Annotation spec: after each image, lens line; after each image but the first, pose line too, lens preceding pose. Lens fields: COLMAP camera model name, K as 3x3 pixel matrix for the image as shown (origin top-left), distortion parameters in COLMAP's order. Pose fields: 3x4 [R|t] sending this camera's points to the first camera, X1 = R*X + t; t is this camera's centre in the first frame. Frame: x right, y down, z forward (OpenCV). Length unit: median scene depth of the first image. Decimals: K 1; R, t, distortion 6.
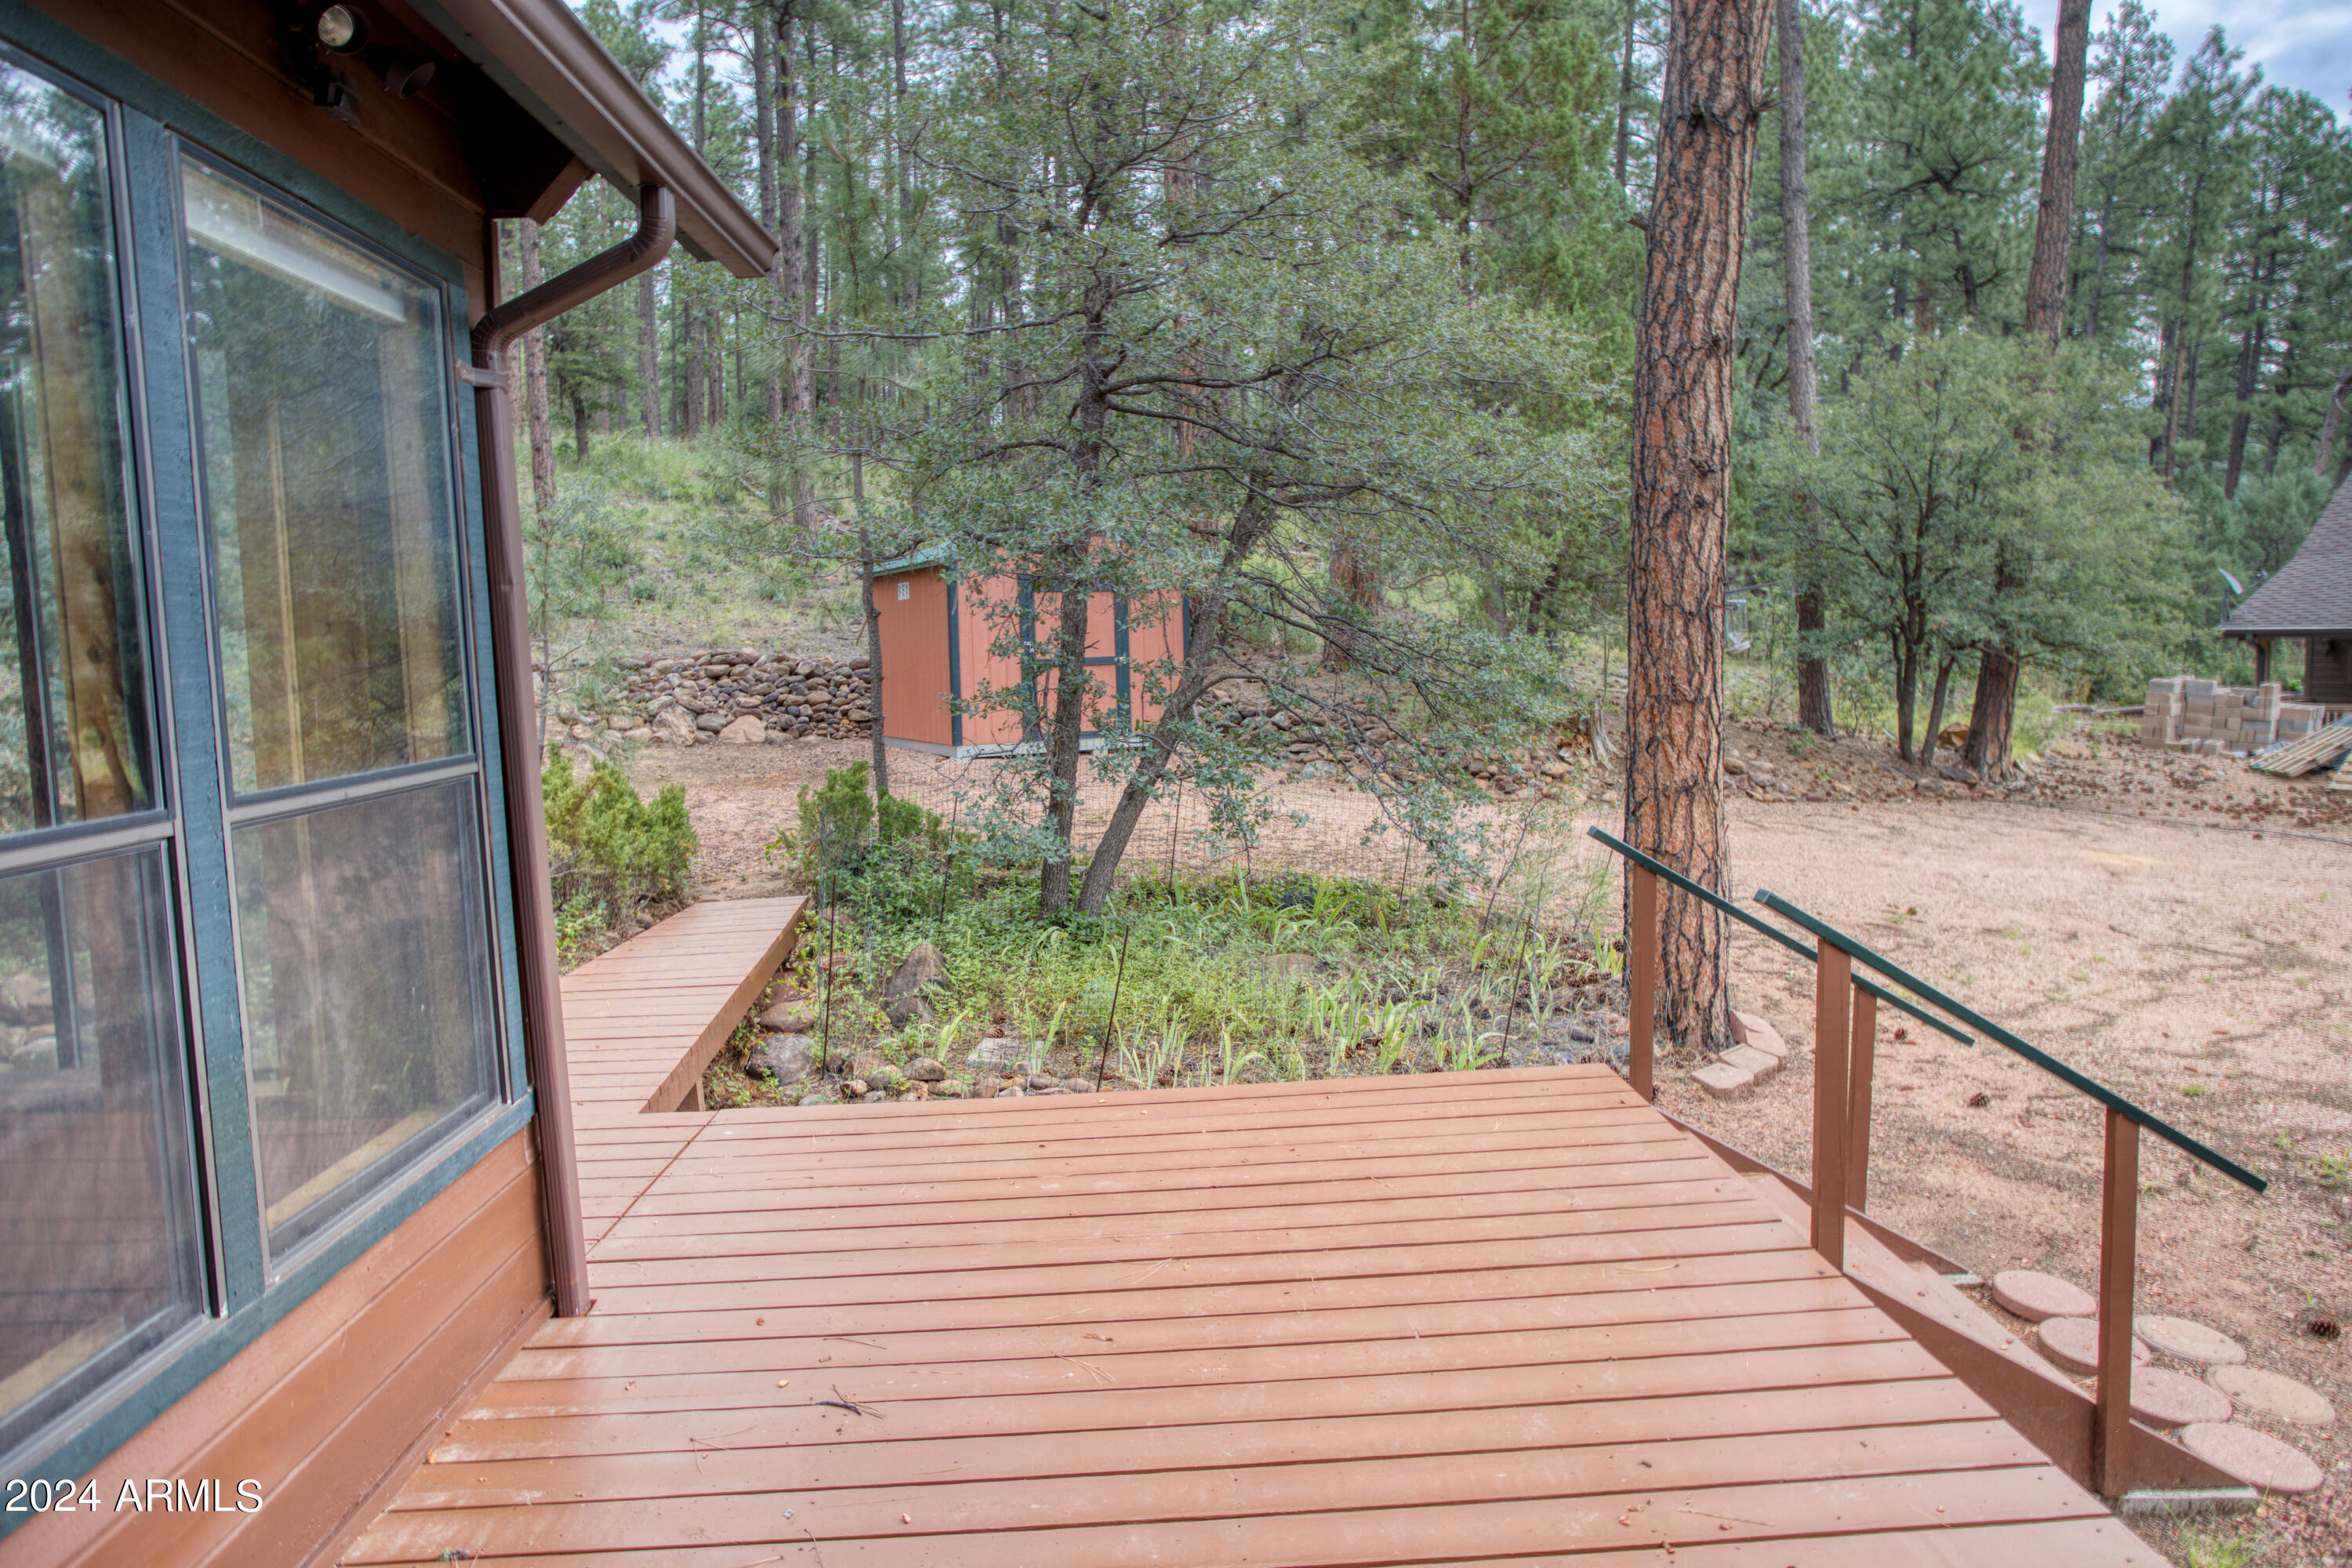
lens RADIAL K [[1491.2, 0, 1176.0], [0, 1491.2, 784.0], [0, 0, 1]] dist [-0.001883, -0.000172]
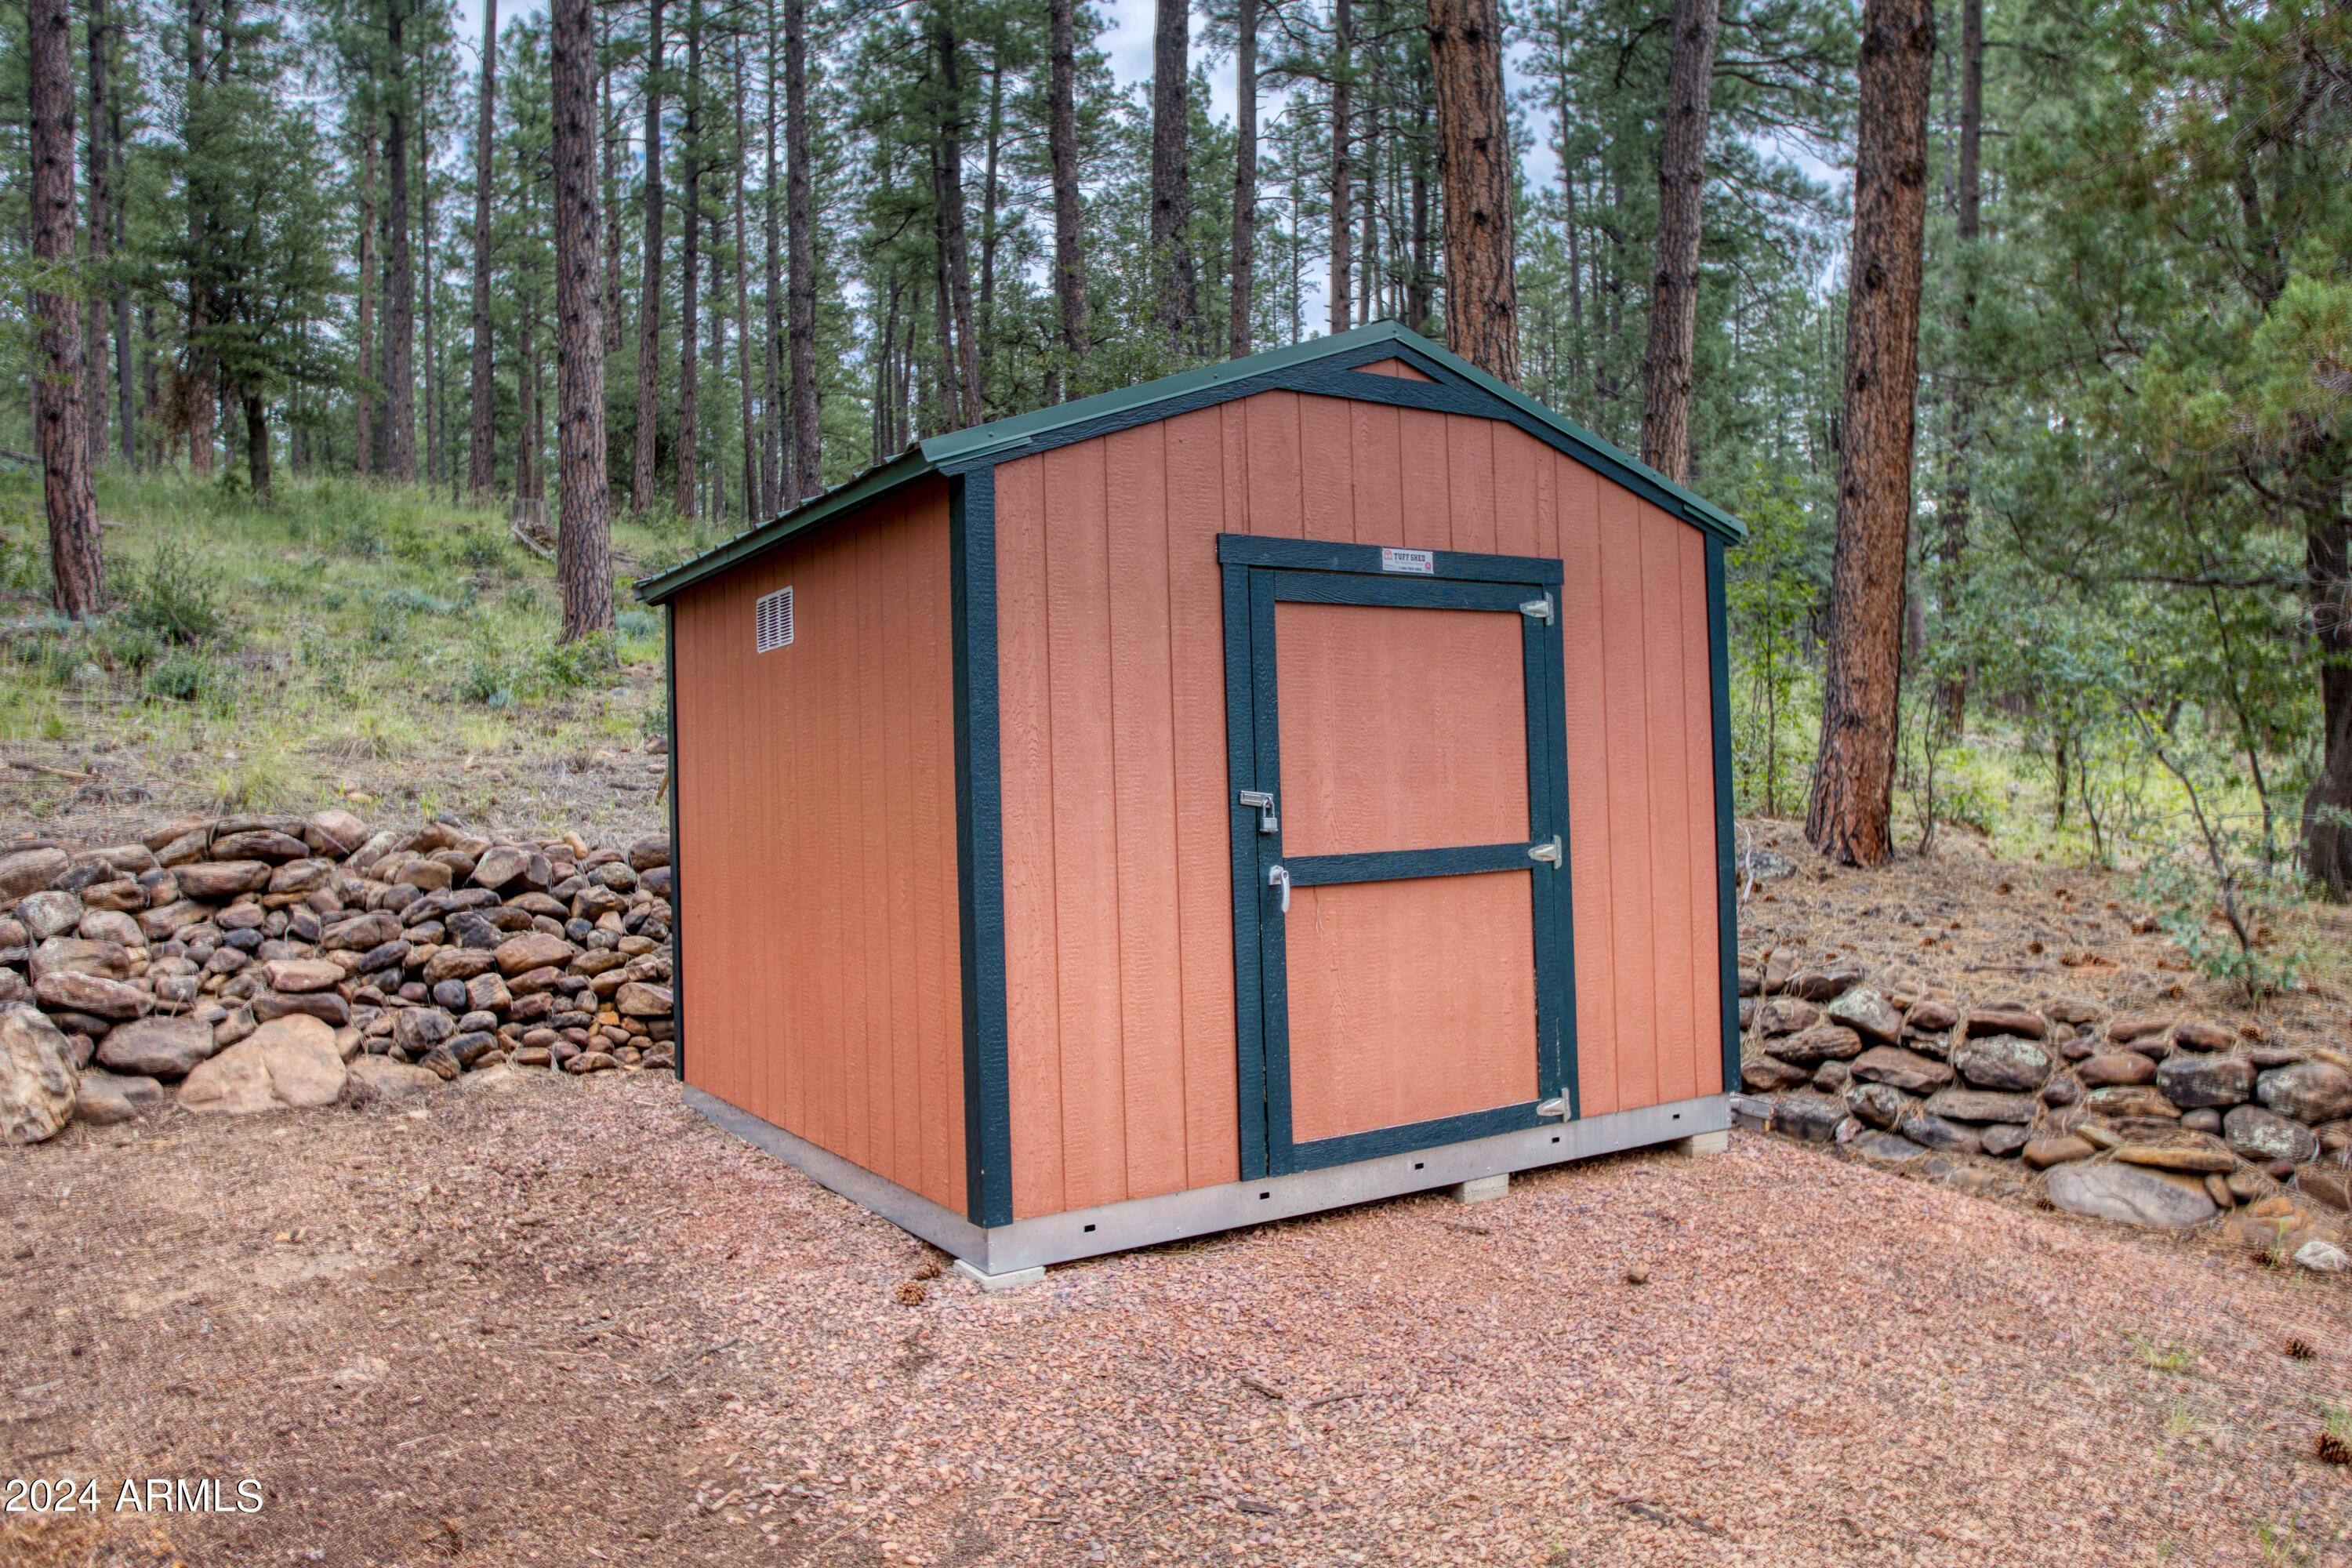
lens RADIAL K [[1616.5, 0, 1176.0], [0, 1616.5, 784.0], [0, 0, 1]] dist [0.000863, 0.001156]
pose [[0.998225, -0.001648, 0.059529, -0.111567], [0.007673, 0.994844, -0.101131, -0.058194], [-0.059056, 0.101408, 0.993091, 0.614100]]
